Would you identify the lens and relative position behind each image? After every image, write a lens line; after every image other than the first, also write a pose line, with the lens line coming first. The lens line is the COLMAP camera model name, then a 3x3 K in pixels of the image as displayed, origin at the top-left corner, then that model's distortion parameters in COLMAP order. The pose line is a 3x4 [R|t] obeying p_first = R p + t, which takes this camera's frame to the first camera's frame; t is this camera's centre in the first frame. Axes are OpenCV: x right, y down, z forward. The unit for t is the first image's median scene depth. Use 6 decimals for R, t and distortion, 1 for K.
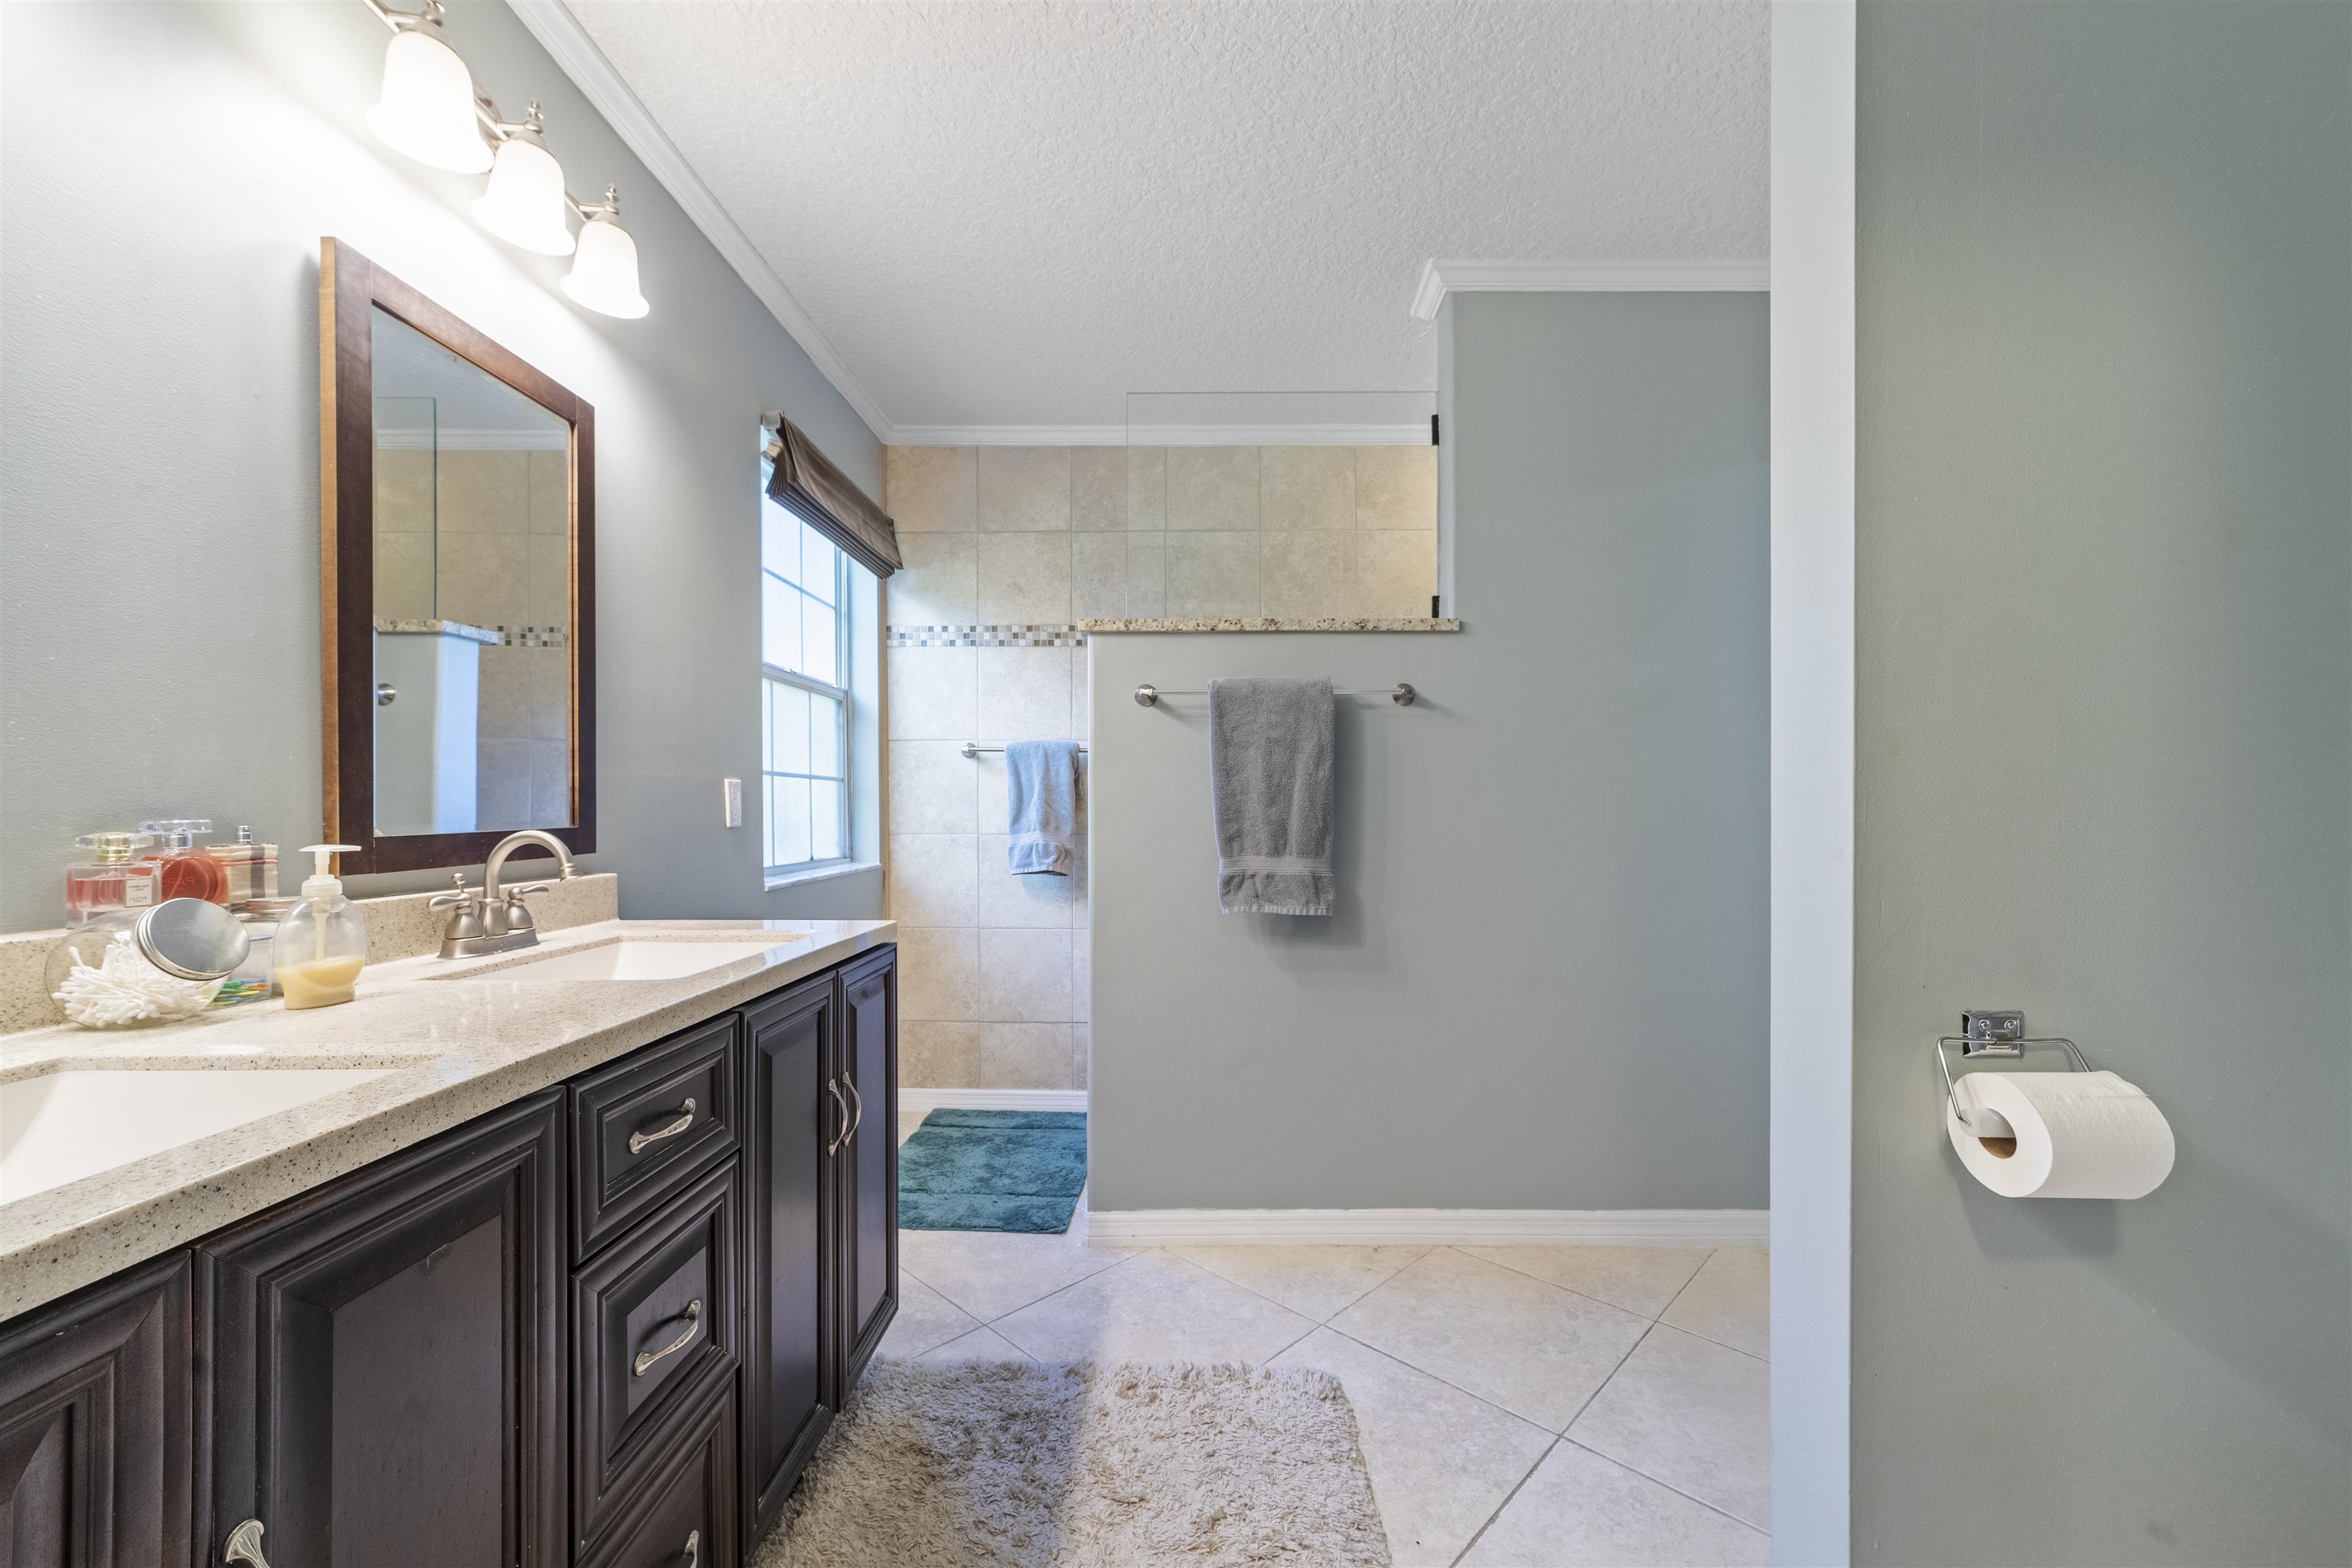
lens RADIAL K [[924.9, 0, 1185.4], [0, 924.9, 800.5], [0, 0, 1]] dist [-0.003384, 0.001092]
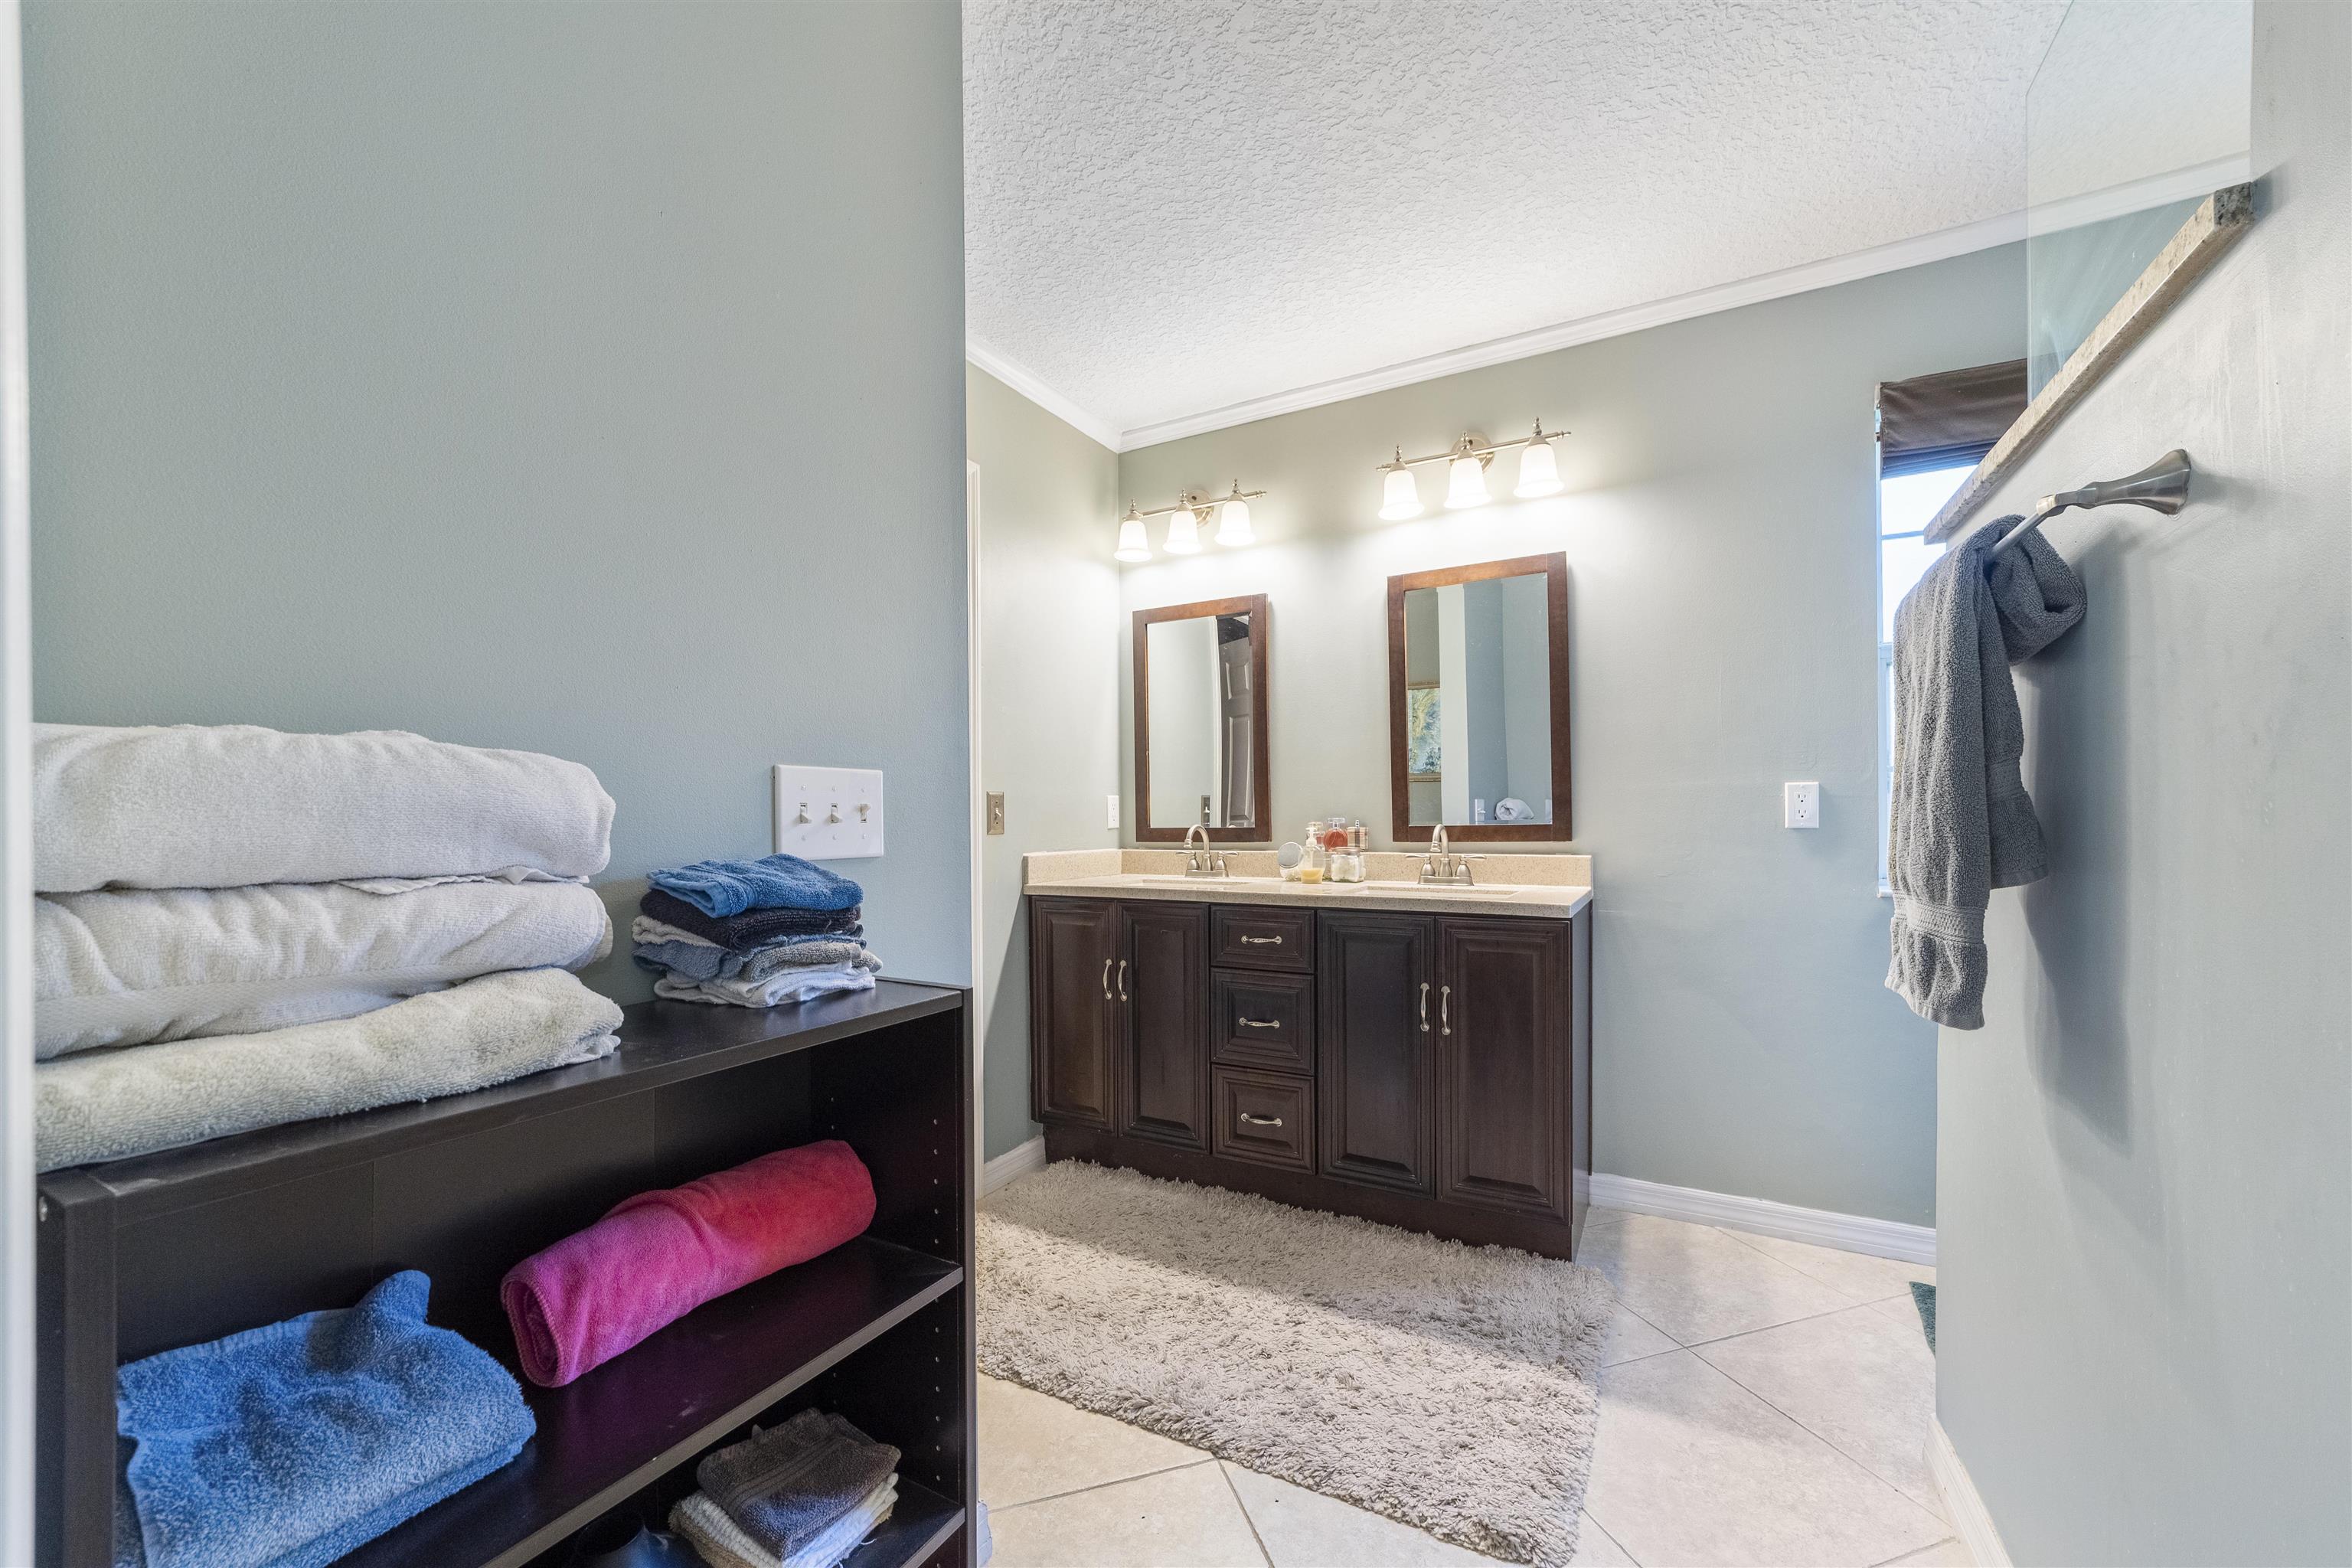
lens RADIAL K [[924.9, 0, 1182.3], [0, 924.9, 804.5], [0, 0, 1]] dist [-0.003384, 0.001092]
pose [[-0.476055, -0.011794, -0.879336, 1.022448], [0.011383, 0.999744, -0.019571, 0.018136], [0.879342, -0.019327, -0.475799, 1.167276]]
